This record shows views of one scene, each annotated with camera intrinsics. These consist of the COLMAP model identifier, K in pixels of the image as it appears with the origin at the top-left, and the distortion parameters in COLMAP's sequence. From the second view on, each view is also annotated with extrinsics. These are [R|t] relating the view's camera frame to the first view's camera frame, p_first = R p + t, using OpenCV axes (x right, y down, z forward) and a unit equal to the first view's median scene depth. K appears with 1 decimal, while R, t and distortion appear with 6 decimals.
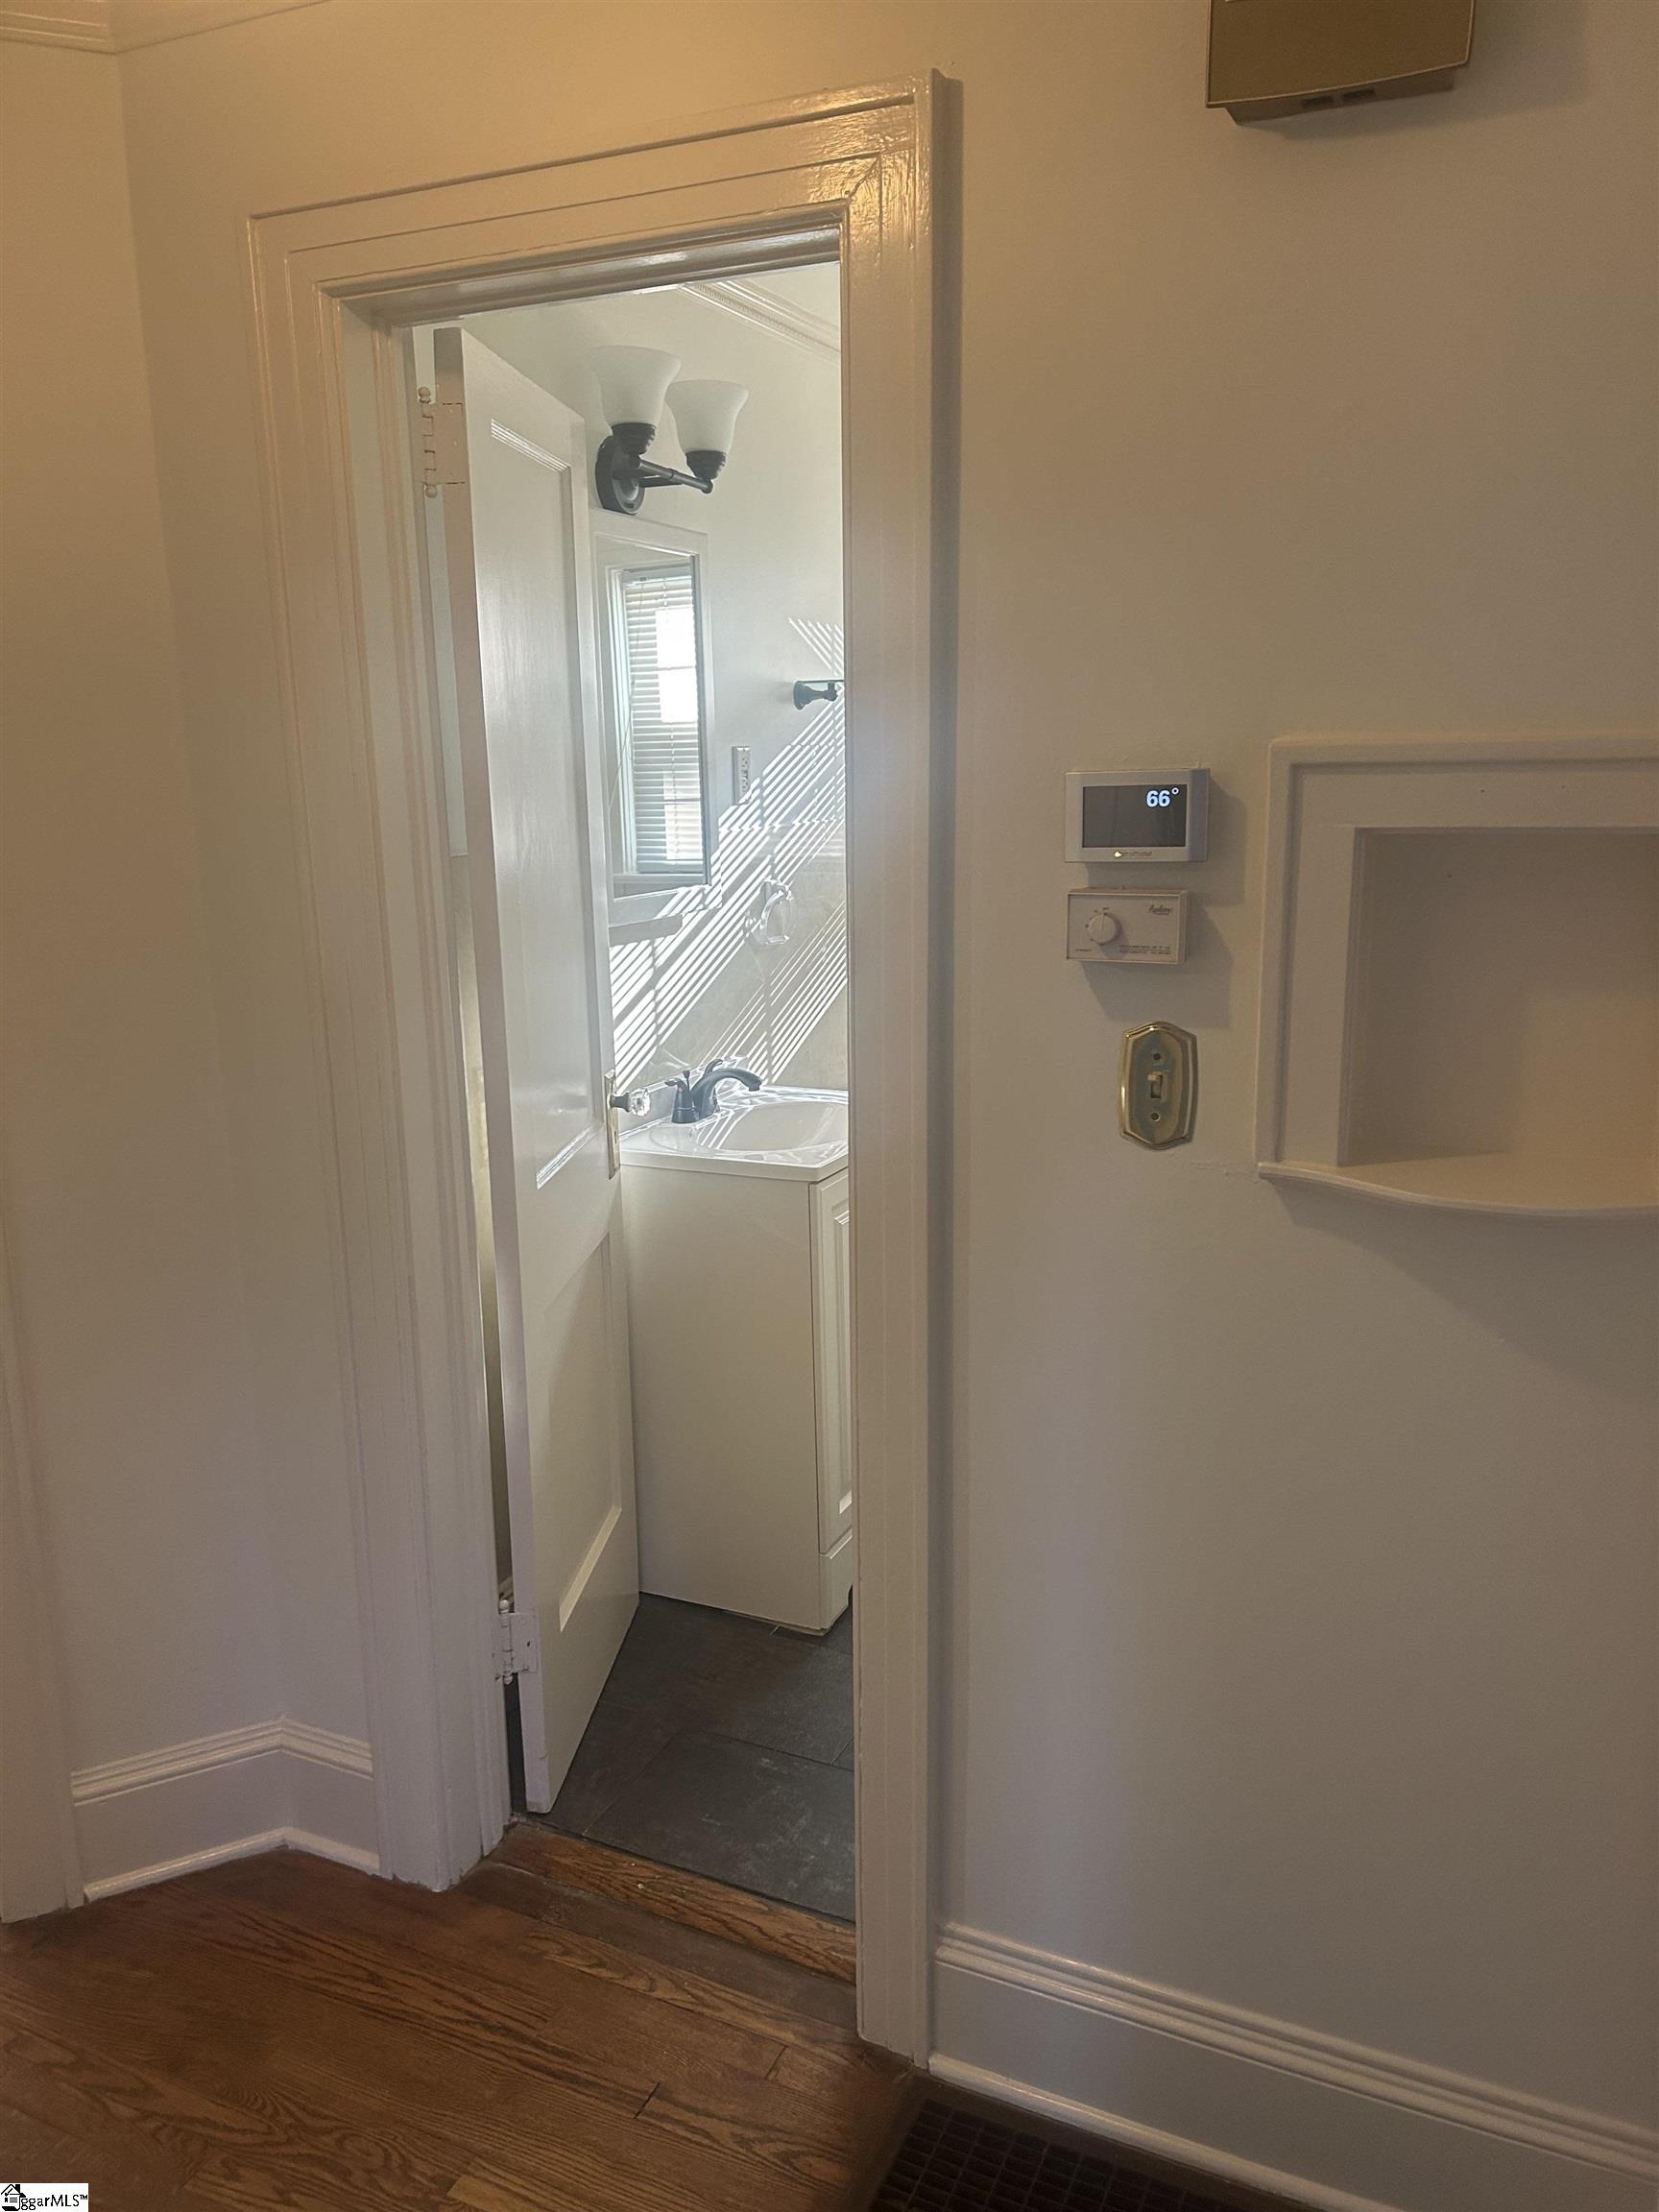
lens RADIAL K [[1650.0, 0, 837.9], [0, 1650.0, 1102.9], [0, 0, 1]] dist [0.054650, -0.063418]
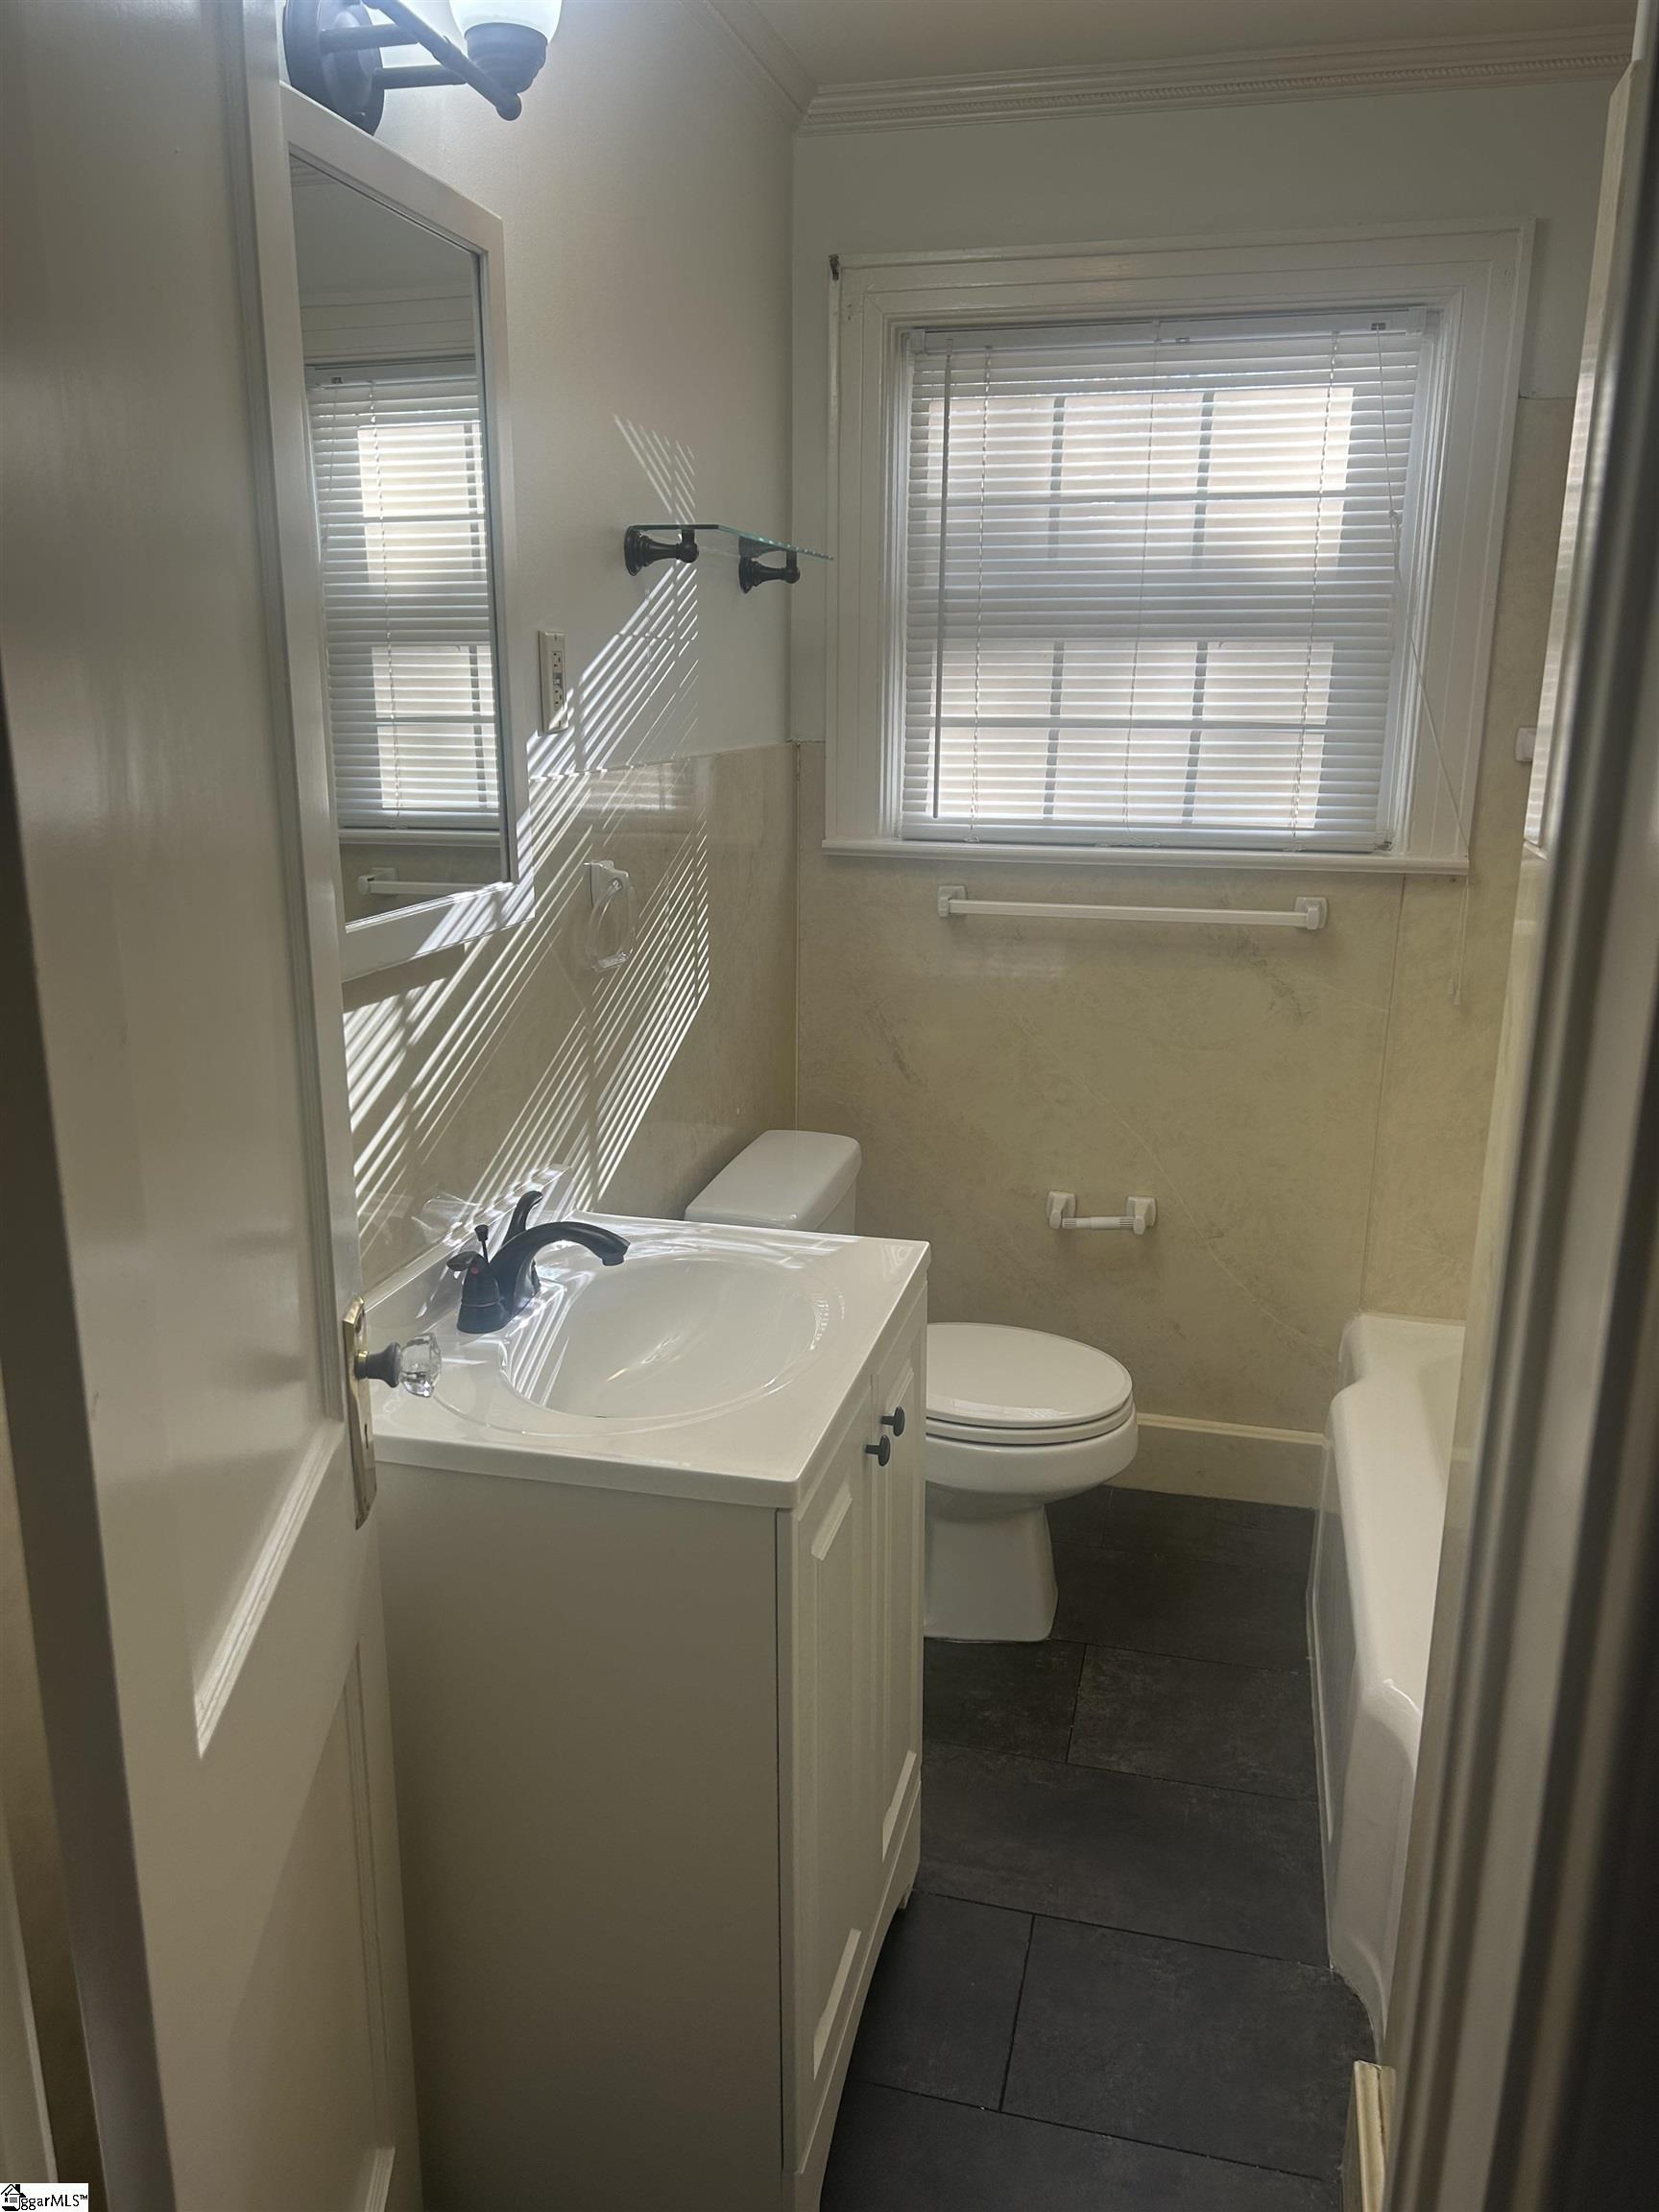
lens RADIAL K [[1650.0, 0, 822.0], [0, 1650.0, 1110.1], [0, 0, 1]] dist [0.054650, -0.063418]
pose [[0.983478, -0.020362, 0.179880, -0.071922], [0.011513, 0.998678, 0.050102, -0.077882], [-0.180663, -0.047203, 0.982412, 0.411502]]
